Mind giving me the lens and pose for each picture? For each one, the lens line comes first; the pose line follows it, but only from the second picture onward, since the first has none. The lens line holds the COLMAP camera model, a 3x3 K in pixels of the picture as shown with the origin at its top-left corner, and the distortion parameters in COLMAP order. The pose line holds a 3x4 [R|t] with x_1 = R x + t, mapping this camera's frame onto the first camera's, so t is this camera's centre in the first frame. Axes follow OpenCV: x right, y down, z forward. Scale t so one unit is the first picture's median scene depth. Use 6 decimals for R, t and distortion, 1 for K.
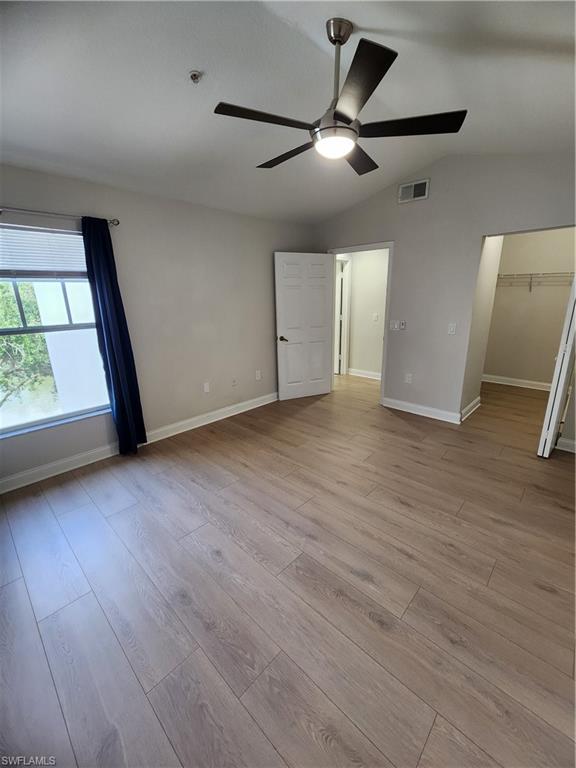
lens RADIAL K [[315.0, 0, 288.3], [0, 315.0, 382.3], [0, 0, 1]] dist [-0.001640, -0.000014]
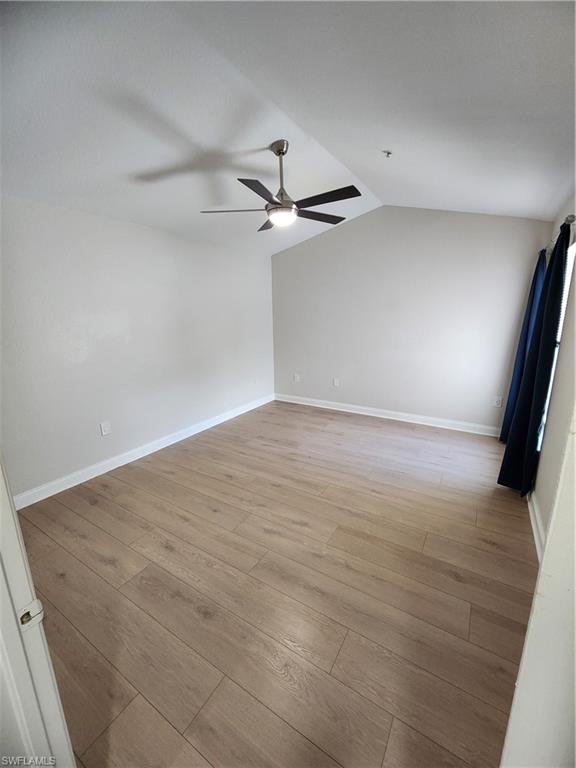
lens RADIAL K [[315.0, 0, 289.6], [0, 315.0, 383.1], [0, 0, 1]] dist [-0.001640, -0.000014]
pose [[-0.978601, 0.075251, -0.191512, 0.313794], [-0.027155, 0.875358, 0.482712, -0.537347], [0.203966, 0.477583, -0.854583, 1.807968]]
